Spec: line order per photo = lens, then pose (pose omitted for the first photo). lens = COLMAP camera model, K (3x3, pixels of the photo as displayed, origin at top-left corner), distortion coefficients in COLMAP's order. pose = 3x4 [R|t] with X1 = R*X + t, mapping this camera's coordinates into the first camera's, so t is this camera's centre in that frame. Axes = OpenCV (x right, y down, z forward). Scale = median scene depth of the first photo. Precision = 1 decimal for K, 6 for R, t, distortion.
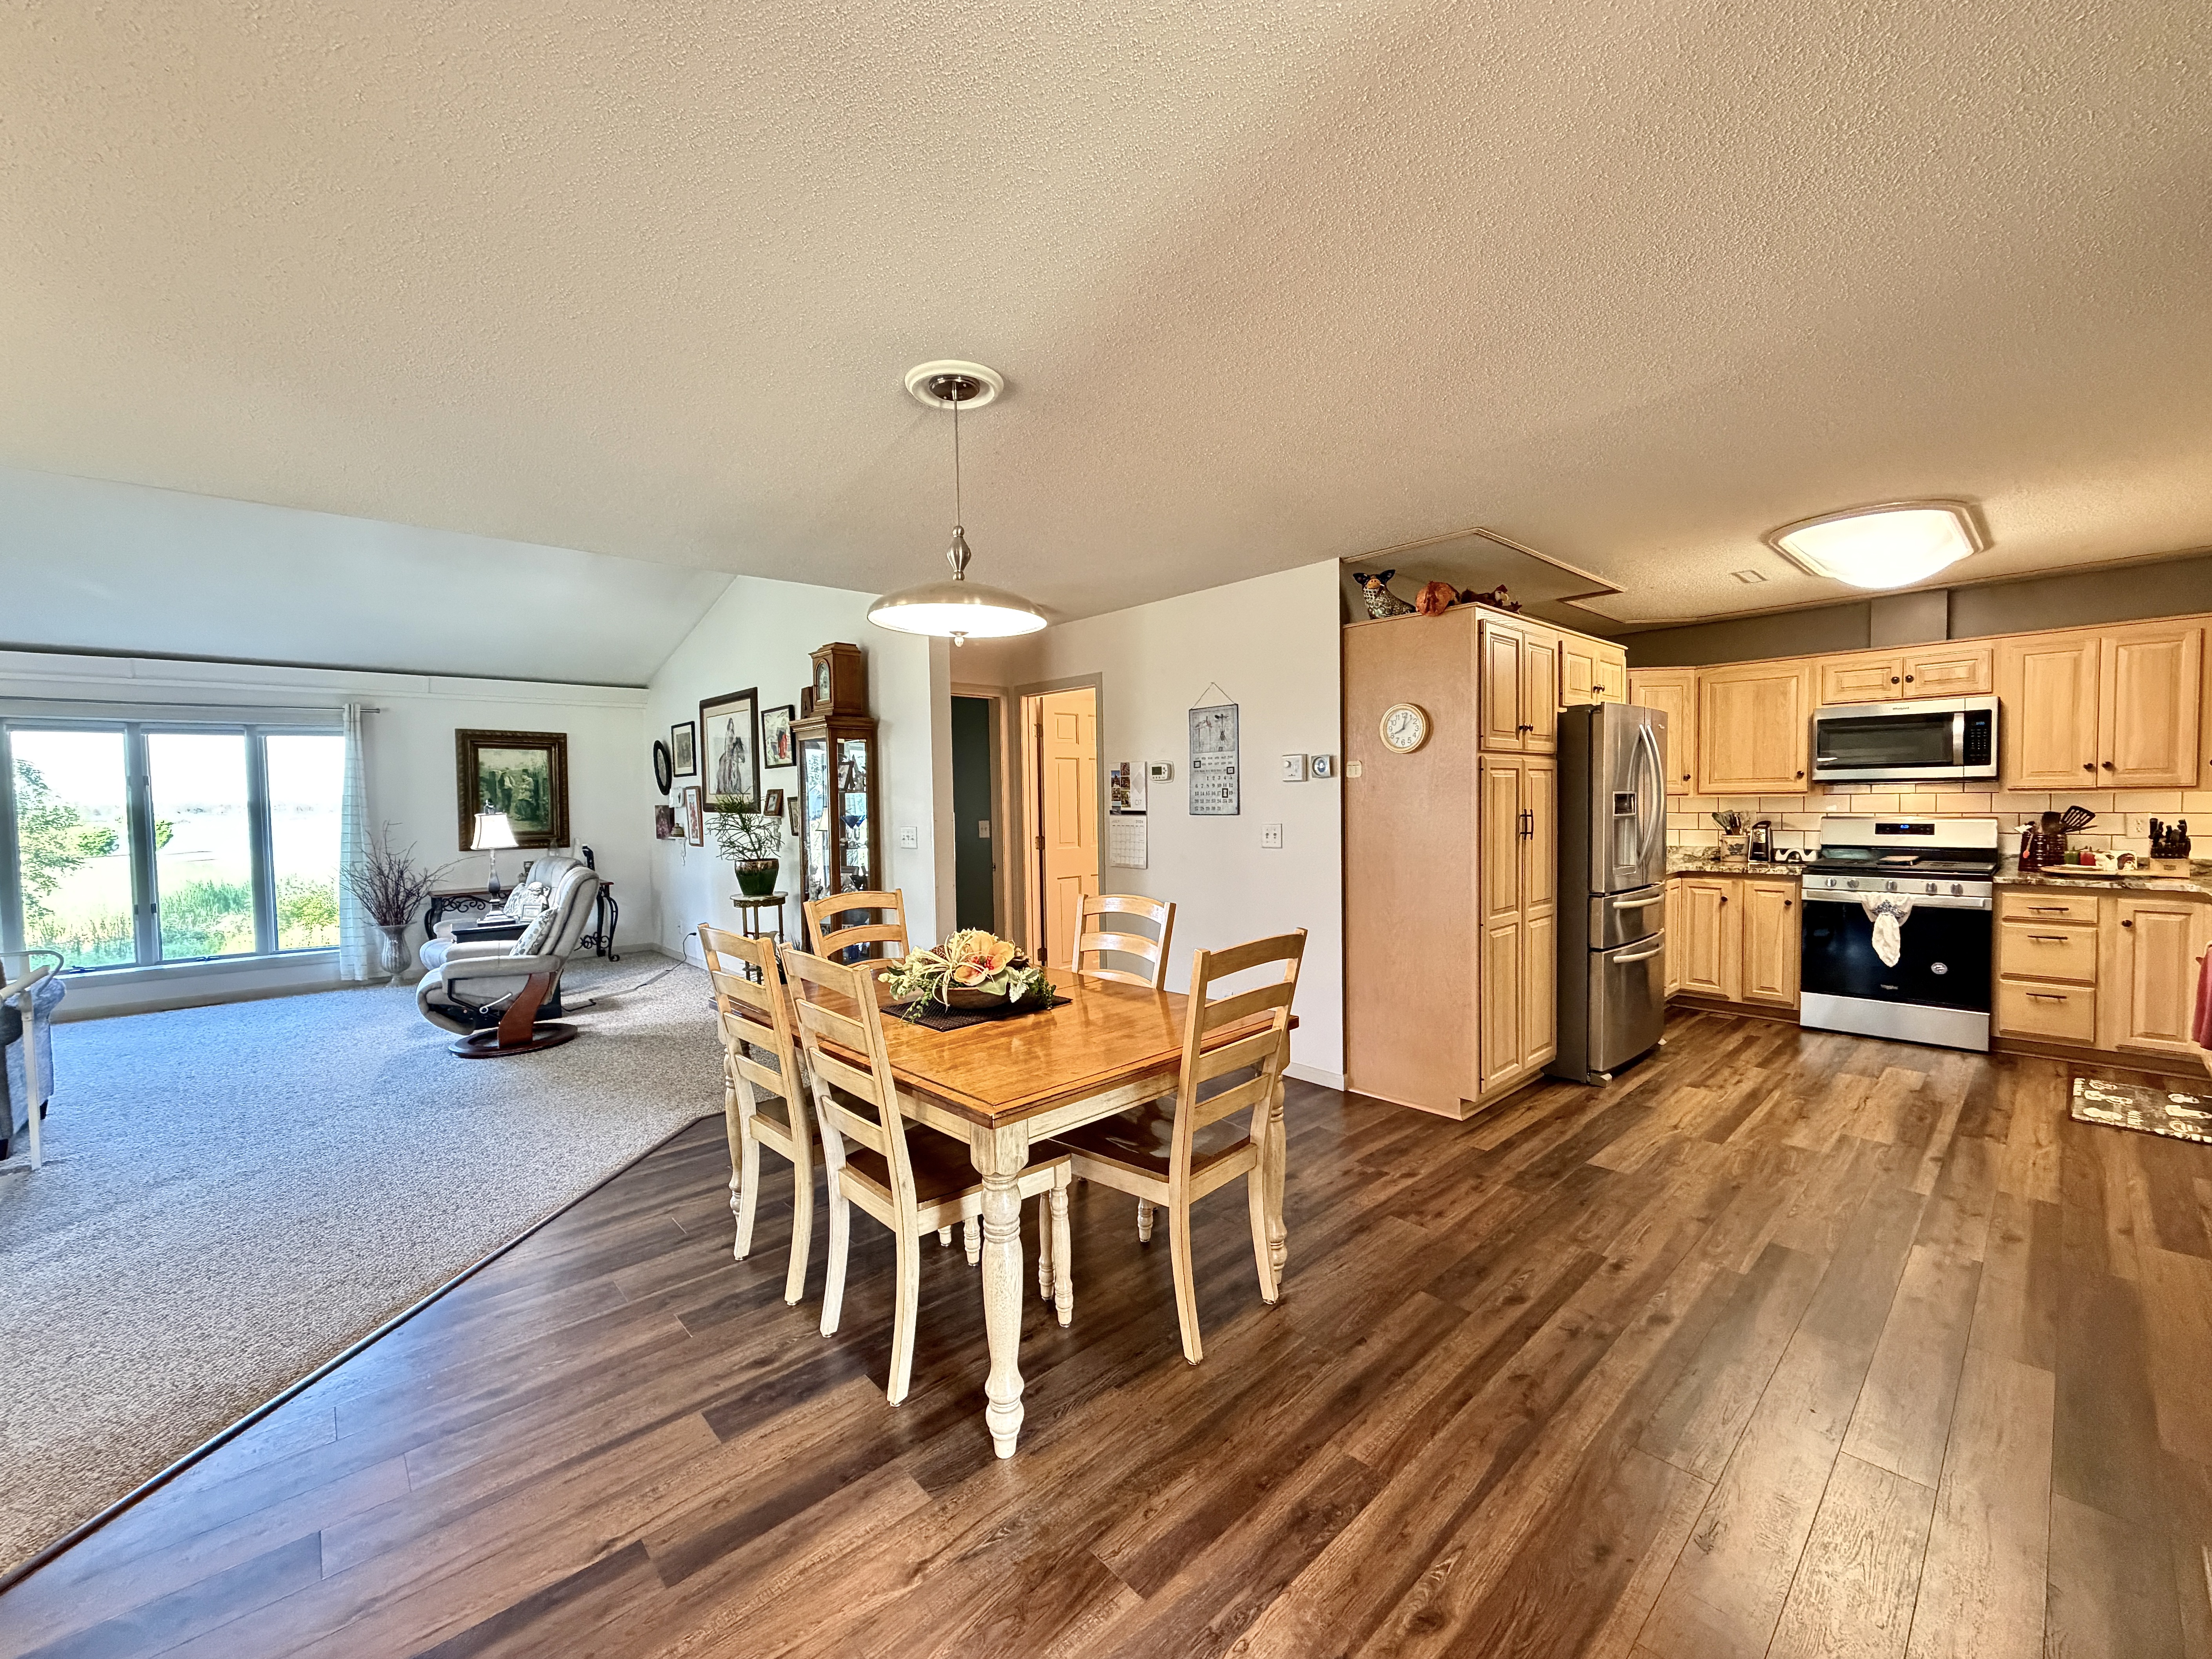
lens RADIAL K [[881.9, 0, 1099.5], [0, 881.9, 830.6], [0, 0, 1]] dist [-0.000572, -0.000122]
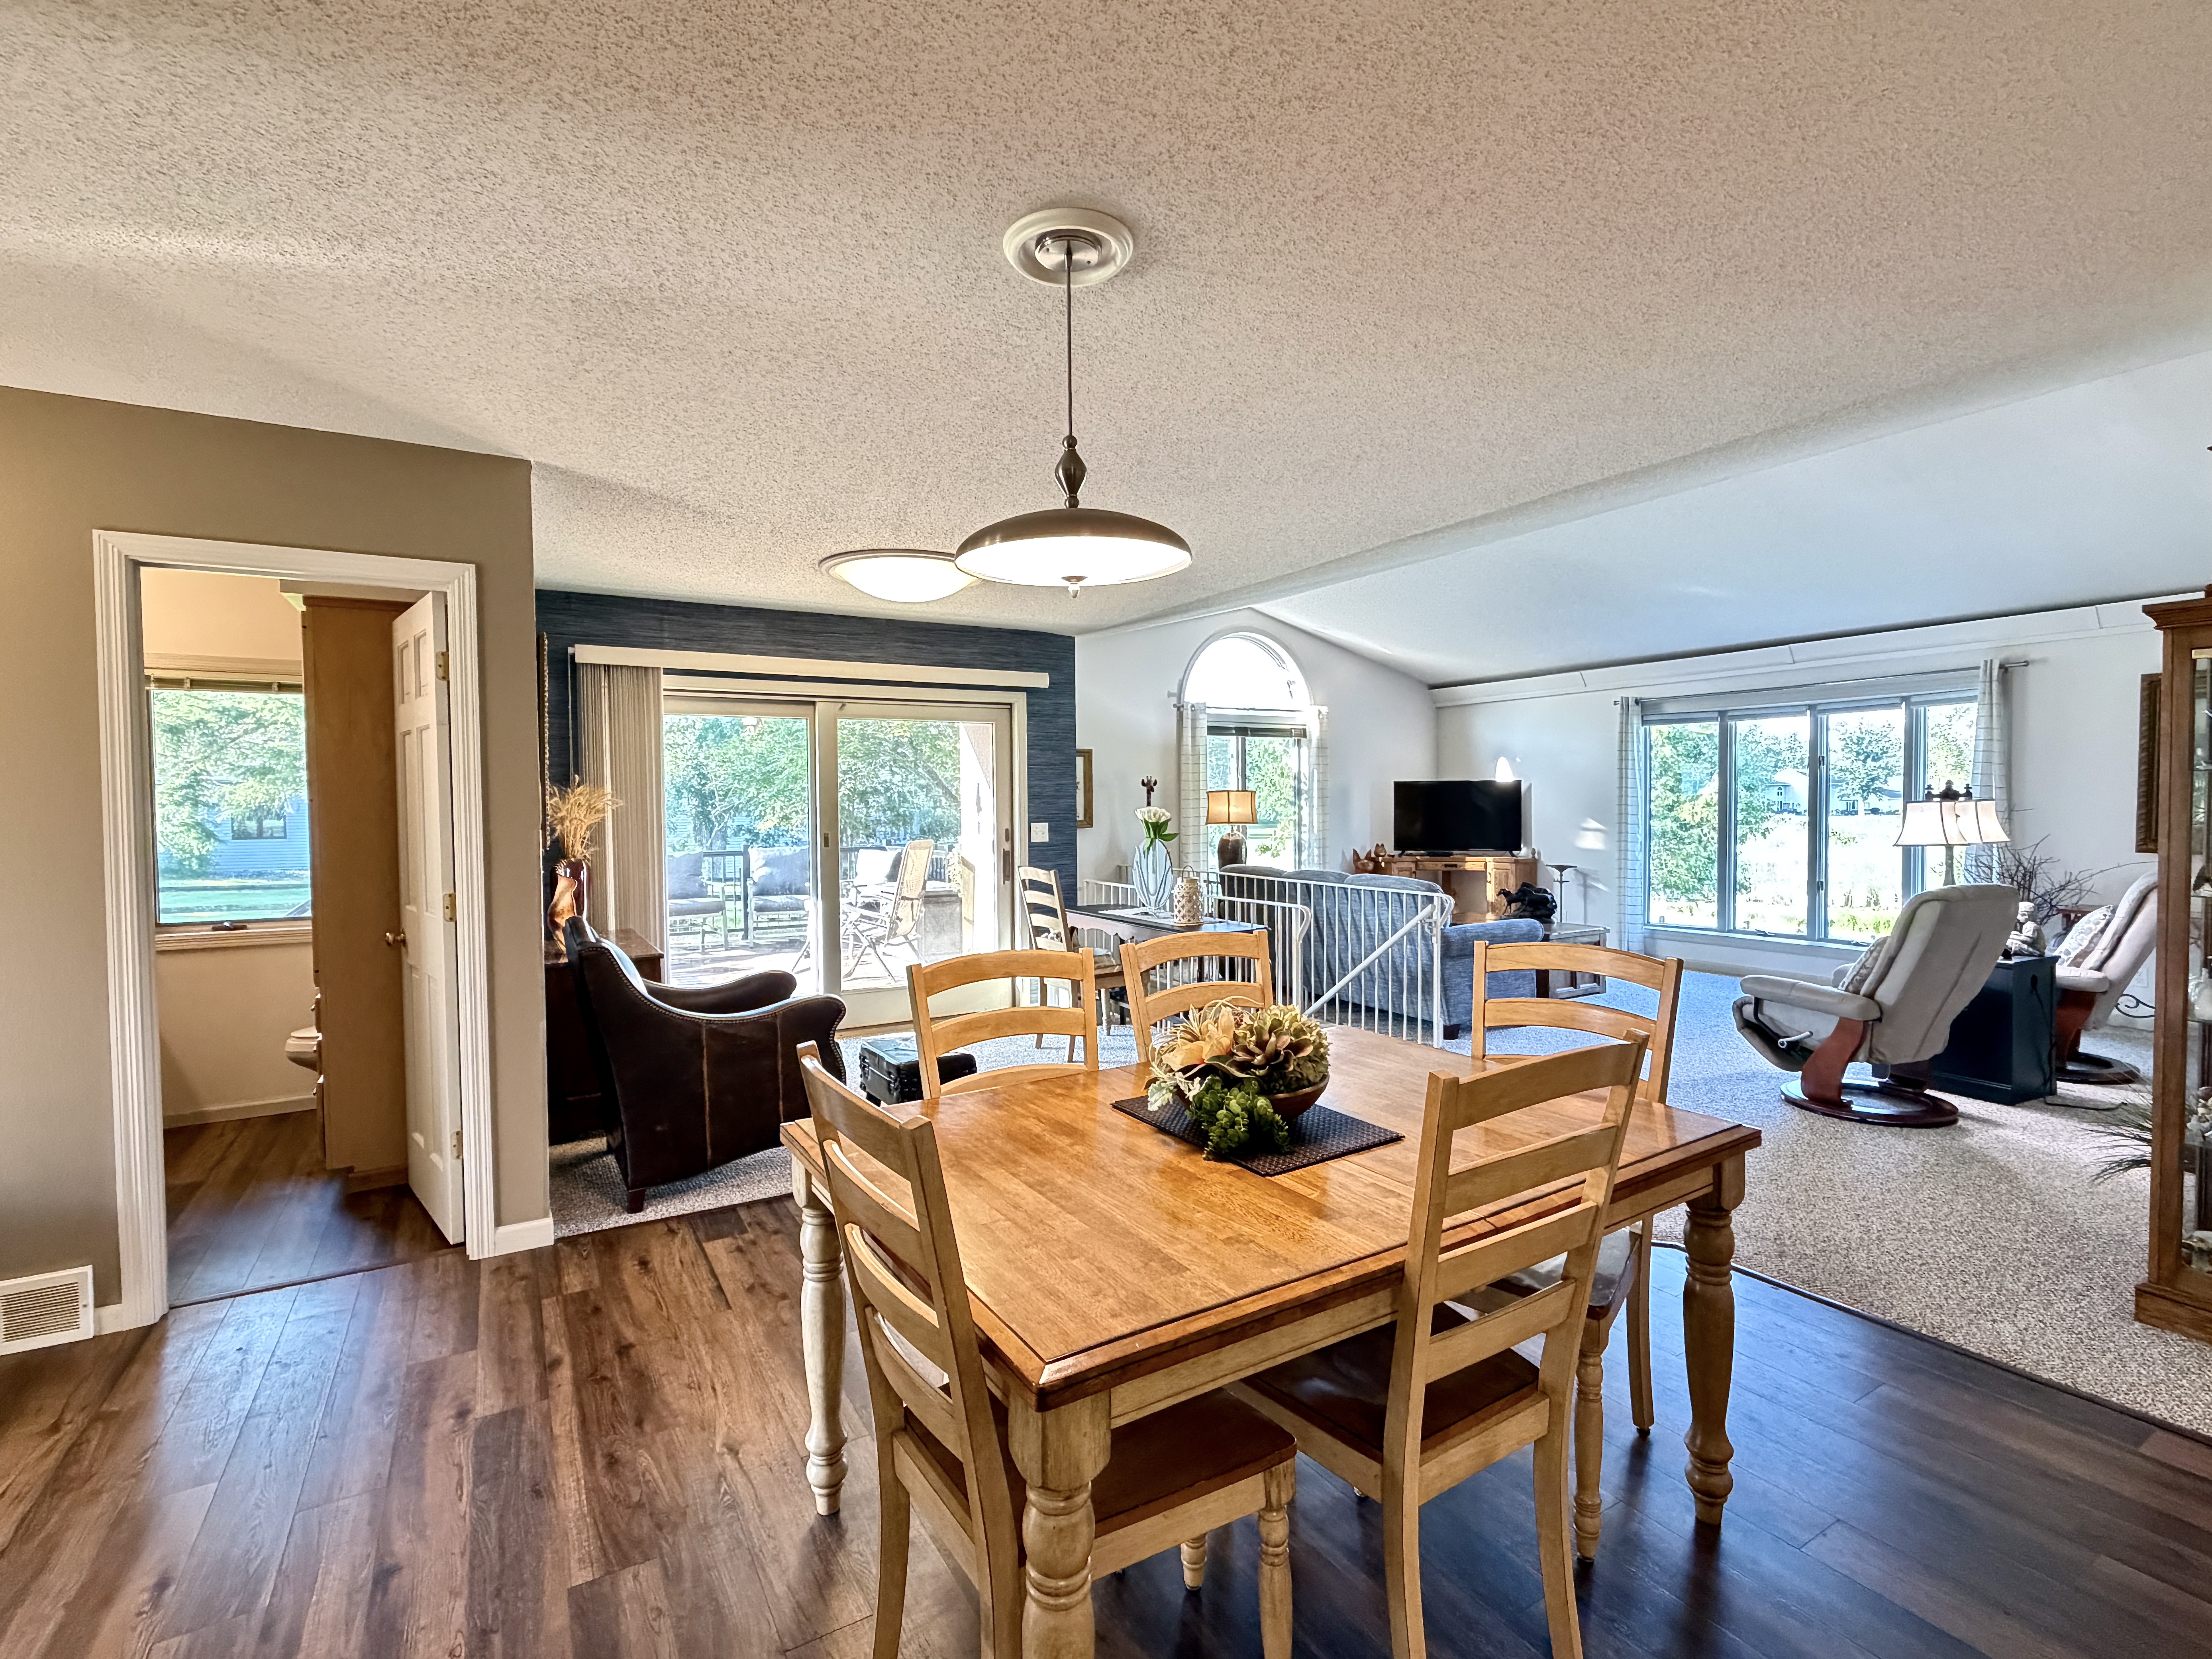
lens RADIAL K [[1010.0, 0, 1102.7], [0, 1010.0, 835.9], [0, 0, 1]] dist [0.000263, 0.000282]
pose [[-0.195536, 0.053192, -0.979253, 0.350886], [-0.022492, 0.998022, 0.058703, -0.030748], [0.980438, 0.033504, -0.193953, 0.610095]]
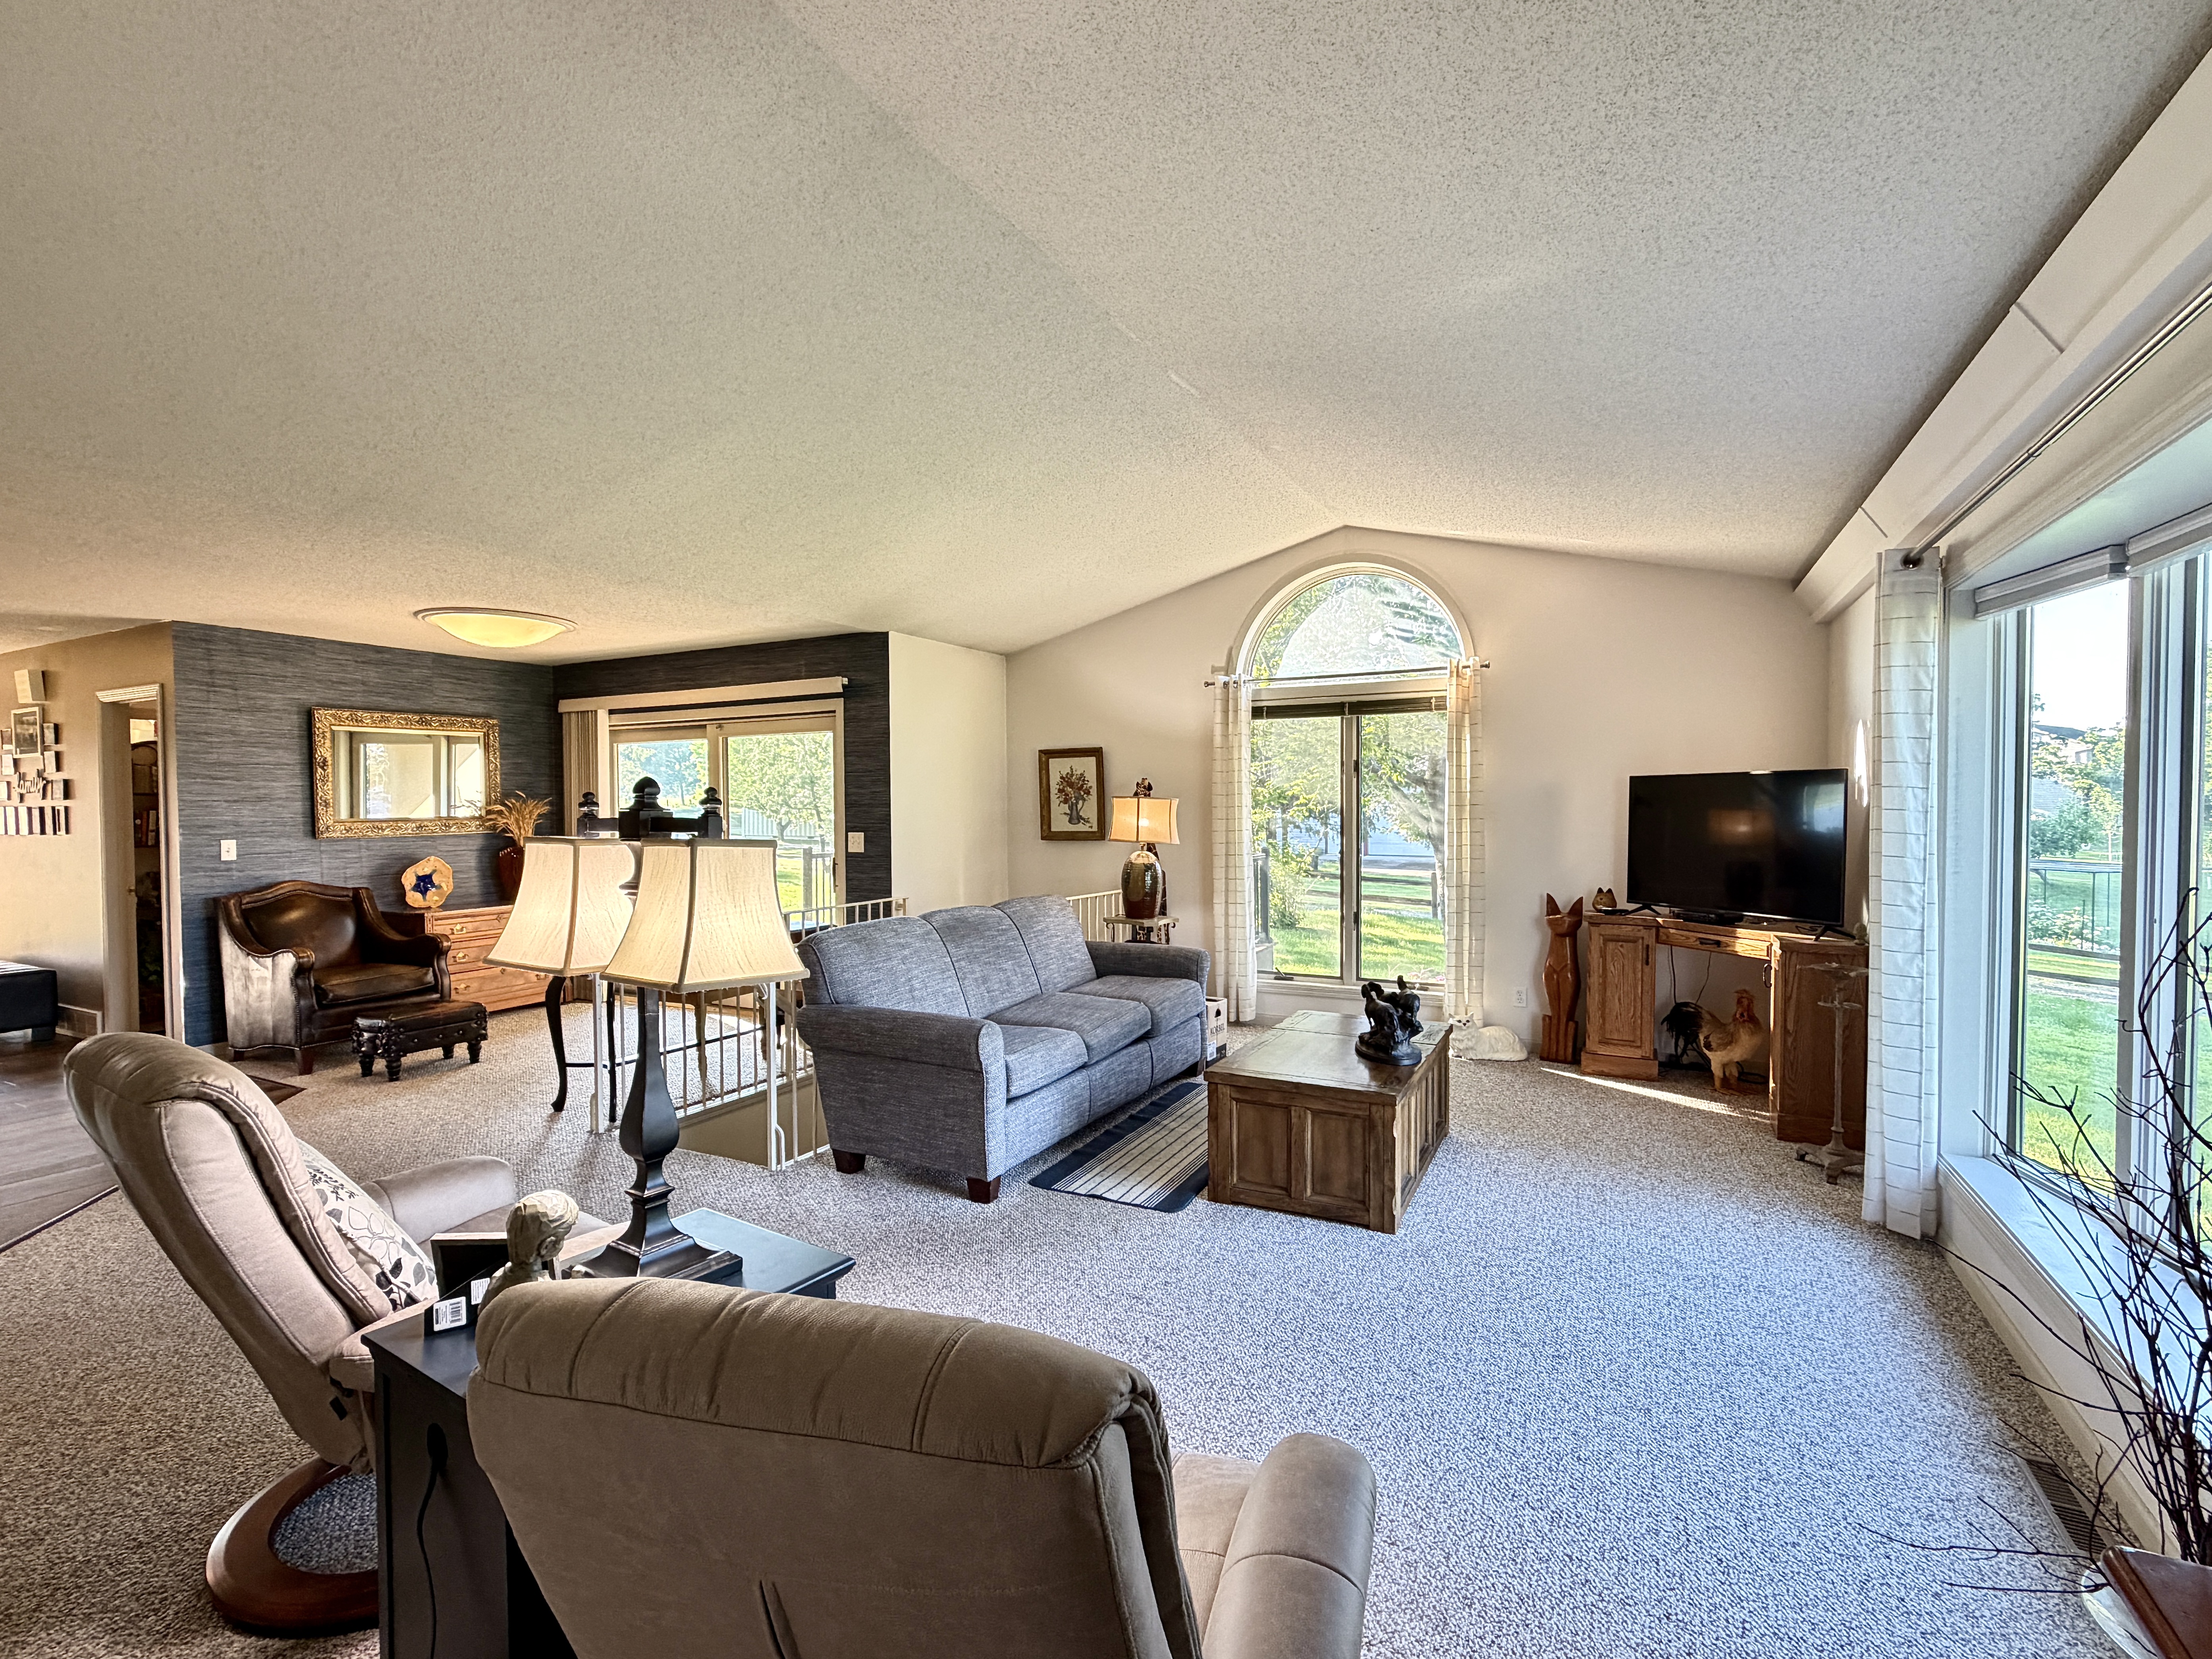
lens RADIAL K [[1028.4, 0, 1101.8], [0, 1028.4, 829.5], [0, 0, 1]] dist [-0.000135, -0.000108]
pose [[-0.936030, 0.029235, -0.350704, -0.898625], [0.008451, 0.998123, 0.060648, -0.049696], [0.351819, 0.053805, -0.934520, 1.700909]]
